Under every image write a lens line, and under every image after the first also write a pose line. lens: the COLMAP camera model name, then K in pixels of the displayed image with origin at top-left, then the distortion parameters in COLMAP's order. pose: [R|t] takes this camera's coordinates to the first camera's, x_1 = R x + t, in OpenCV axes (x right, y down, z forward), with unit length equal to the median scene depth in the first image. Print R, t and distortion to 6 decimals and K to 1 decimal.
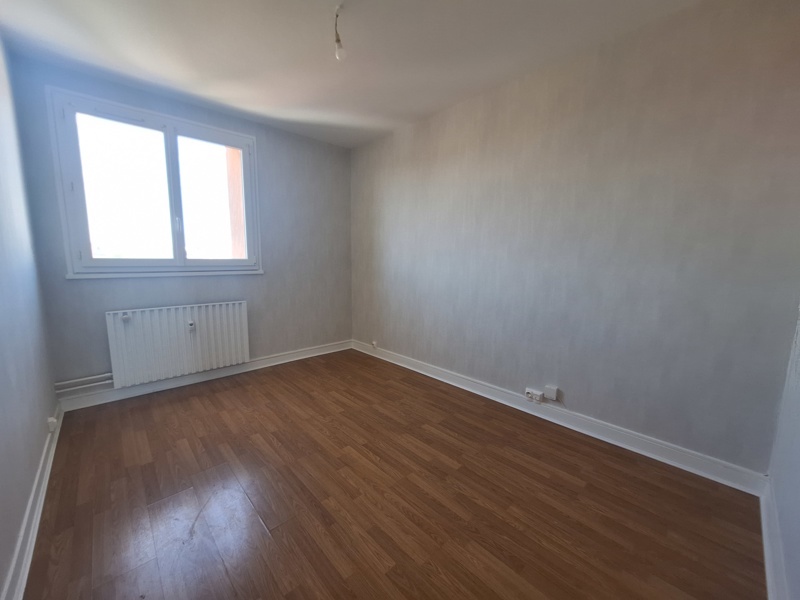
lens RADIAL K [[321.5, 0, 400.2], [0, 321.5, 300.0], [0, 0, 1]] dist [0.003786, 0.000414]
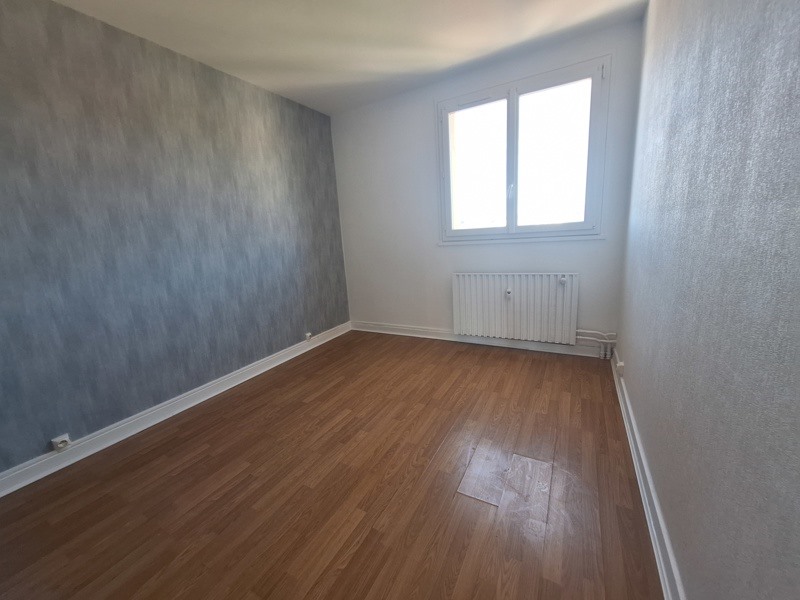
lens RADIAL K [[321.5, 0, 399.1], [0, 321.5, 301.8], [0, 0, 1]] dist [0.003786, 0.000414]
pose [[0.303600, 0.160821, -0.939129, 0.194862], [-0.062283, 0.986894, 0.148866, -0.022837], [0.950762, 0.013297, 0.309637, 0.355197]]
